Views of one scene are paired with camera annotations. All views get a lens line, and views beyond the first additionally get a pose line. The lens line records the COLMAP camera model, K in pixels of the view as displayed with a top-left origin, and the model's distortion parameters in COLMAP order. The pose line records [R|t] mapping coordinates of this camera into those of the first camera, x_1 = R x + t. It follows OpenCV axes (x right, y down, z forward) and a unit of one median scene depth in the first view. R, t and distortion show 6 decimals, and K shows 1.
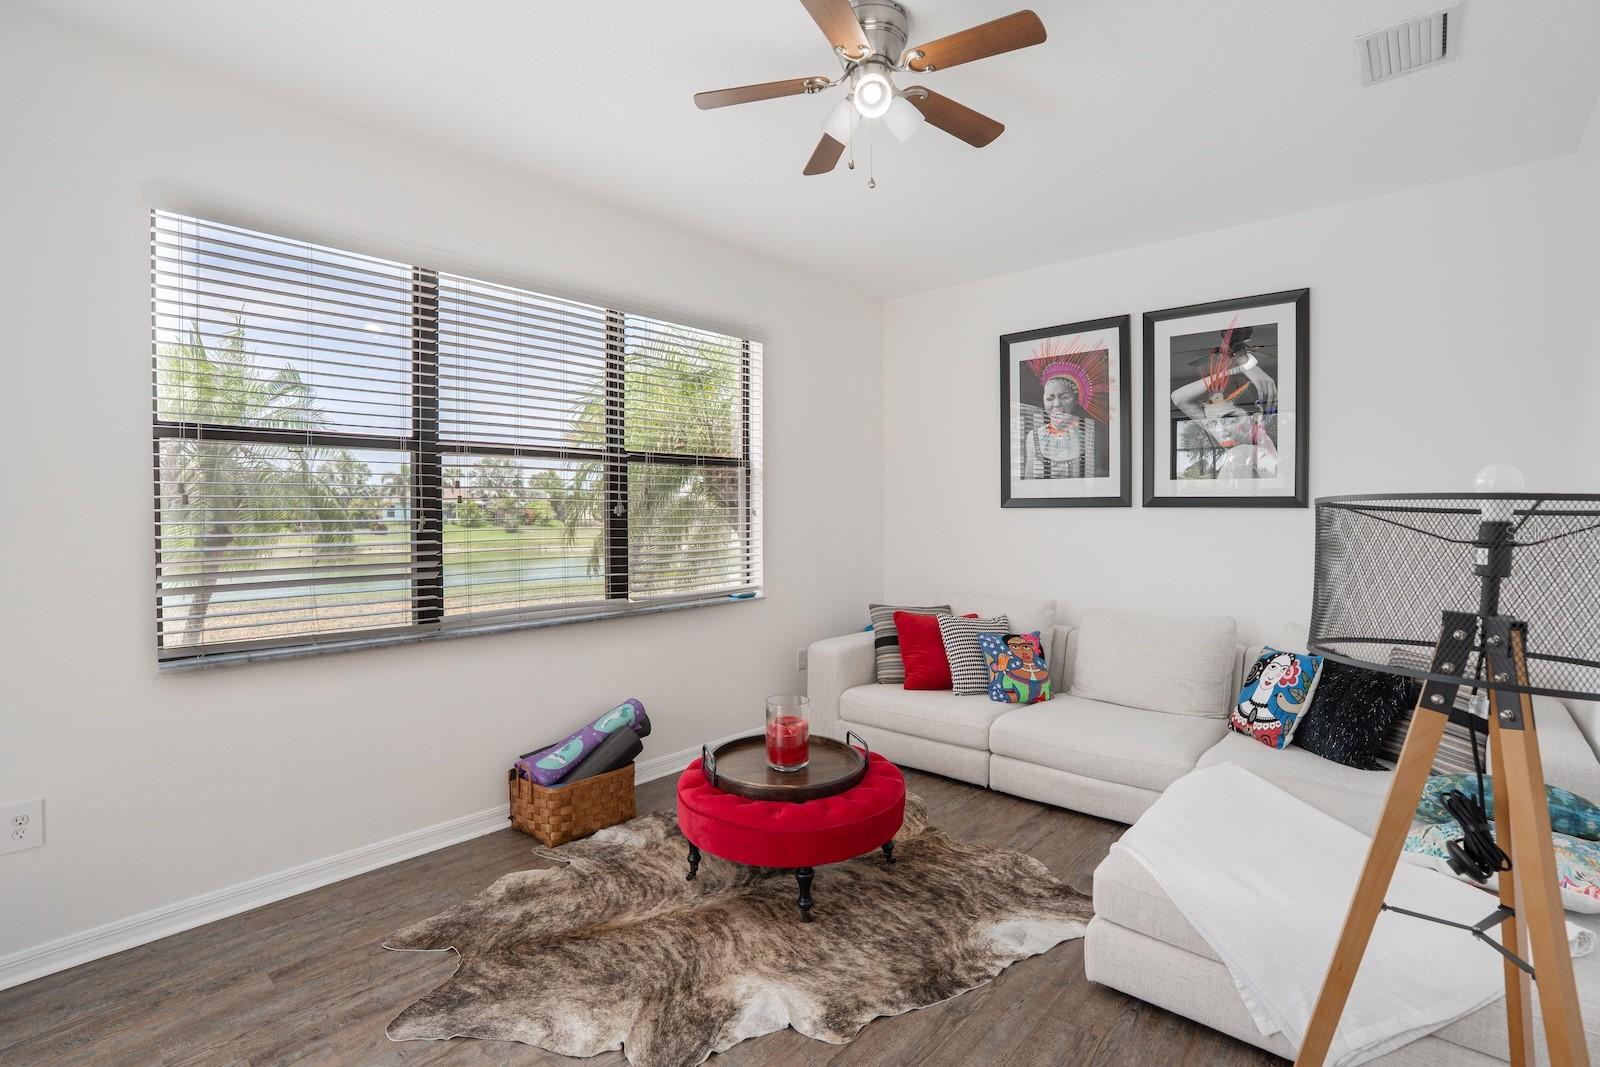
lens RADIAL K [[754.4, 0, 796.2], [0, 754.4, 538.9], [0, 0, 1]] dist [-0.079988, 0.030077]
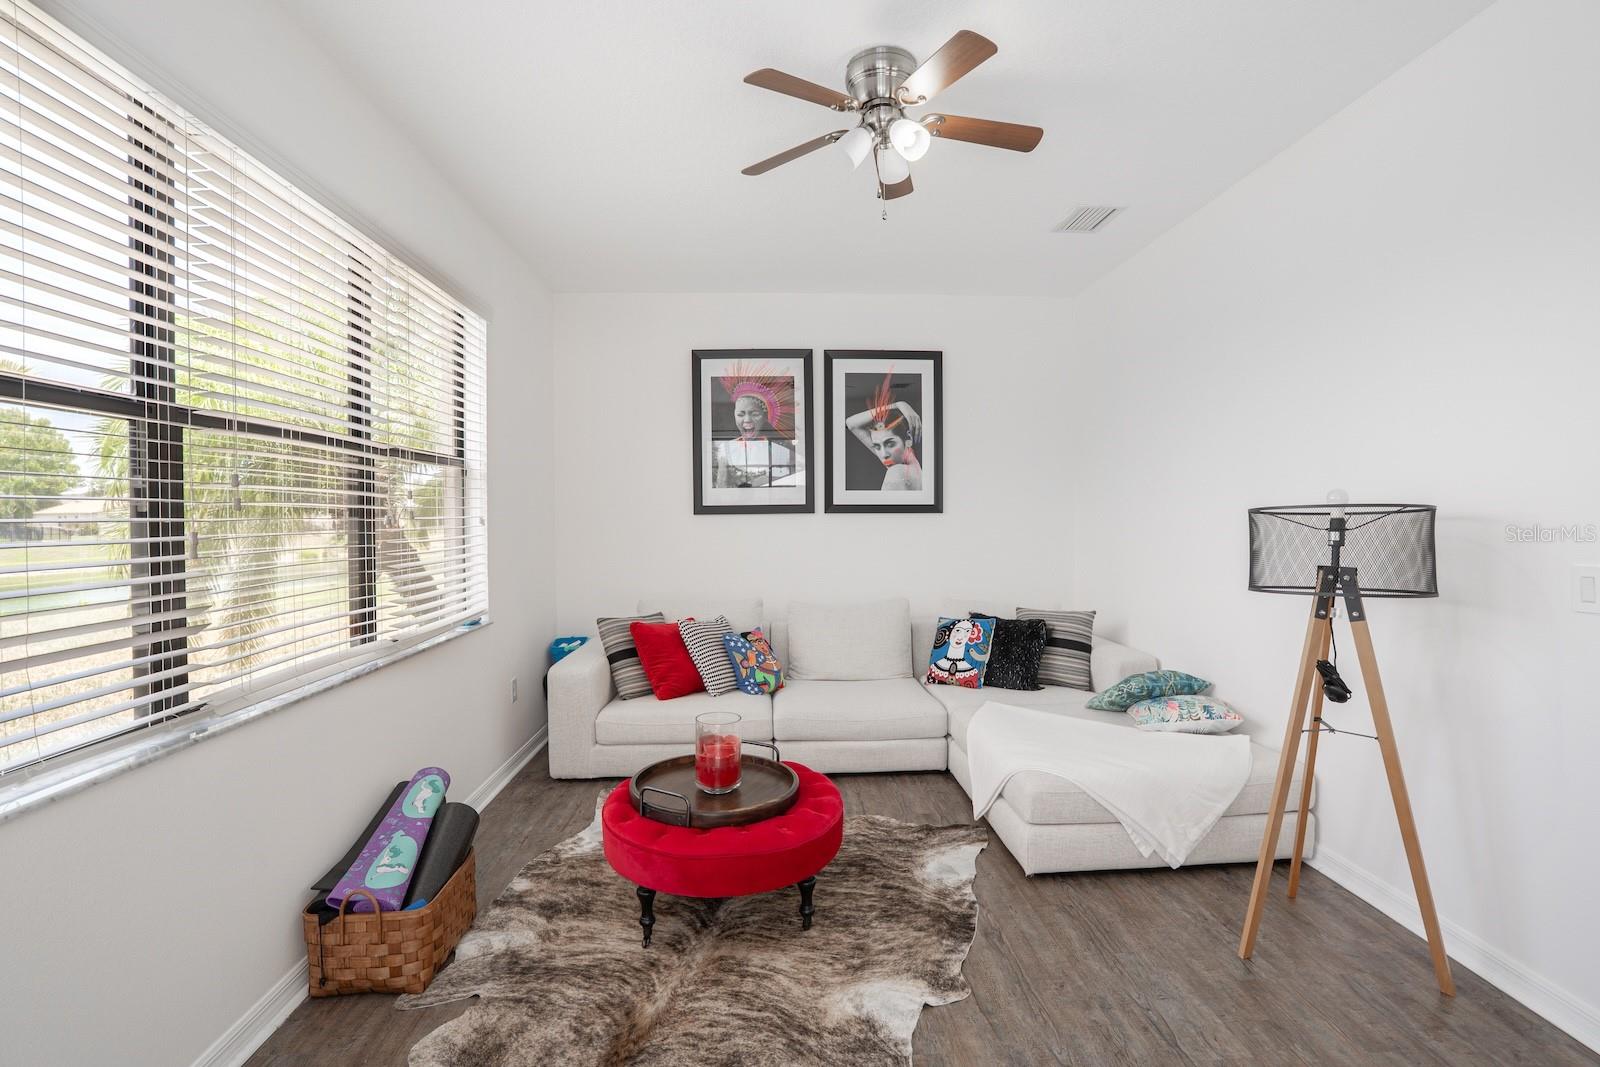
lens RADIAL K [[754.4, 0, 796.2], [0, 754.4, 538.9], [0, 0, 1]] dist [-0.079988, 0.030077]
pose [[0.705757, -0.025737, 0.707987, -0.511751], [0.033835, 0.999424, 0.002603, -0.007700], [-0.707646, 0.022117, 0.706221, 0.220560]]
